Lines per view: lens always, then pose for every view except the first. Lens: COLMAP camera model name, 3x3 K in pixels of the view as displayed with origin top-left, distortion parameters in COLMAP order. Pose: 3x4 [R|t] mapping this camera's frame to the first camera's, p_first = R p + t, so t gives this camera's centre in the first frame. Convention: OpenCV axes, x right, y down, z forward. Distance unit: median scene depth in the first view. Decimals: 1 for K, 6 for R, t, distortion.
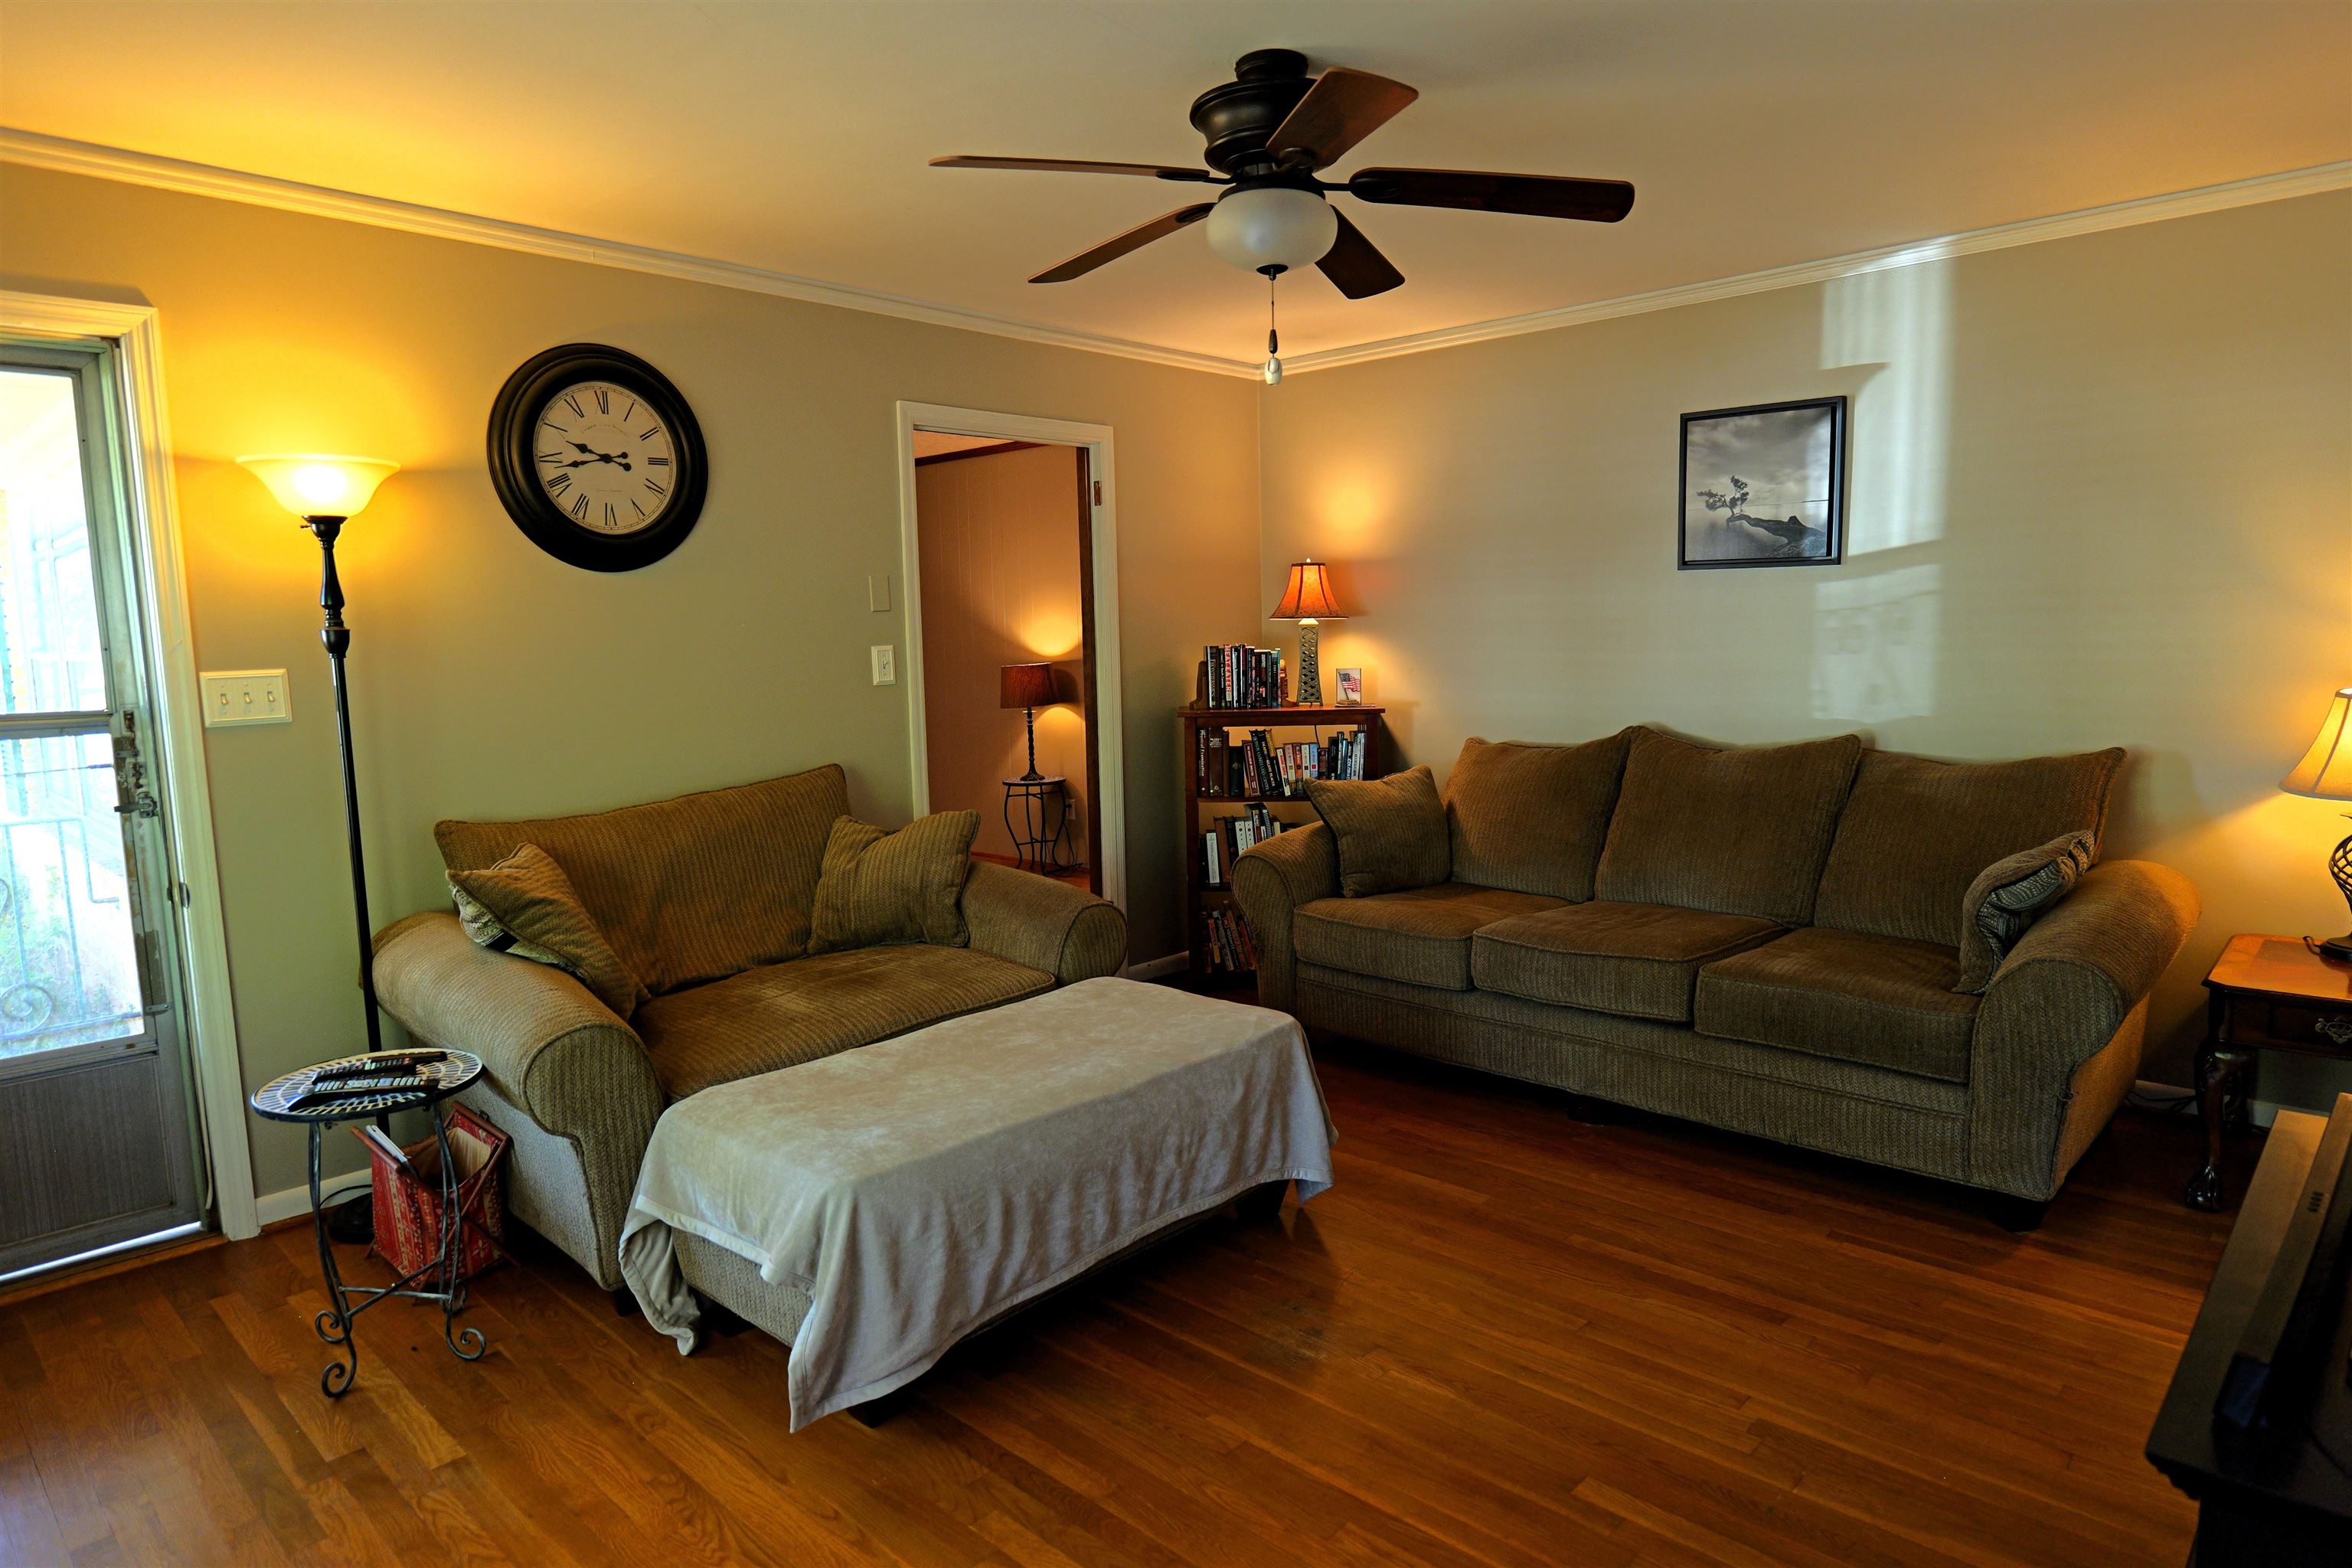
lens RADIAL K [[1394.6, 0, 1183.2], [0, 1394.6, 781.3], [0, 0, 1]] dist [-0.004025, -0.000525]
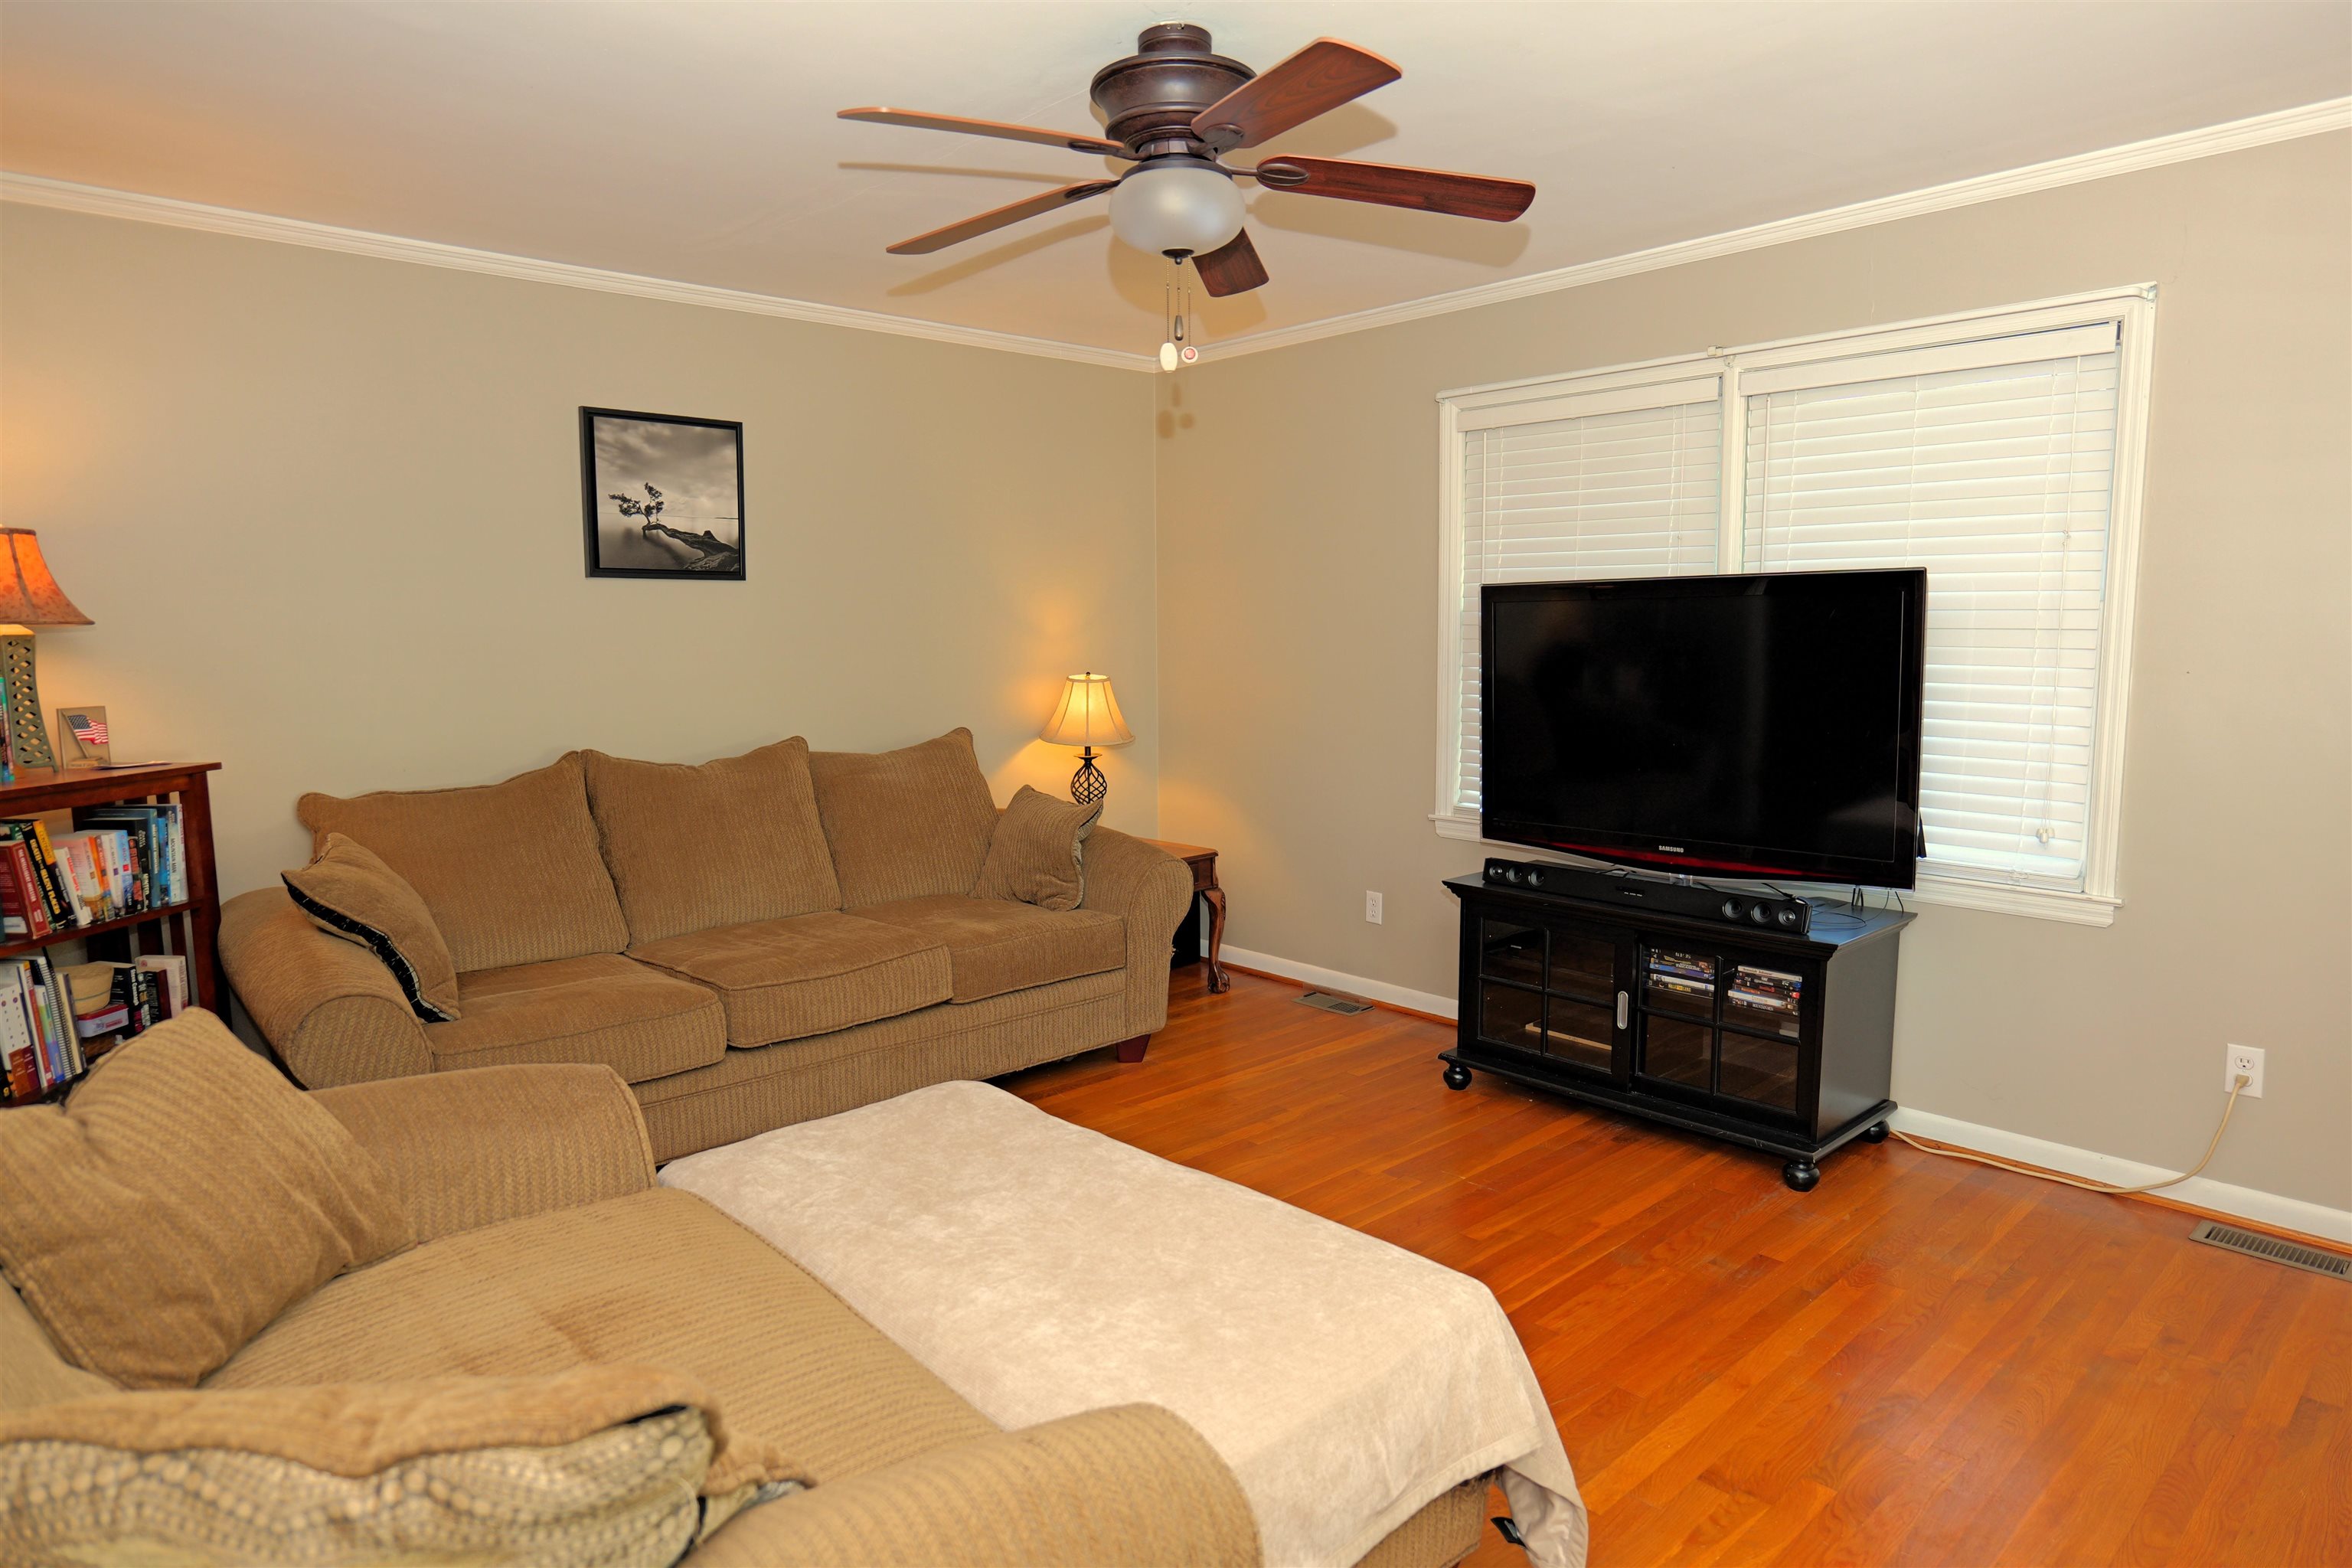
lens RADIAL K [[1394.6, 0, 1183.1], [0, 1394.6, 788.4], [0, 0, 1]] dist [-0.004025, -0.000525]
pose [[0.066740, -0.095855, 0.993155, -0.560154], [0.121207, 0.988782, 0.087287, -0.049502], [-0.990381, 0.114552, 0.077610, 0.584732]]
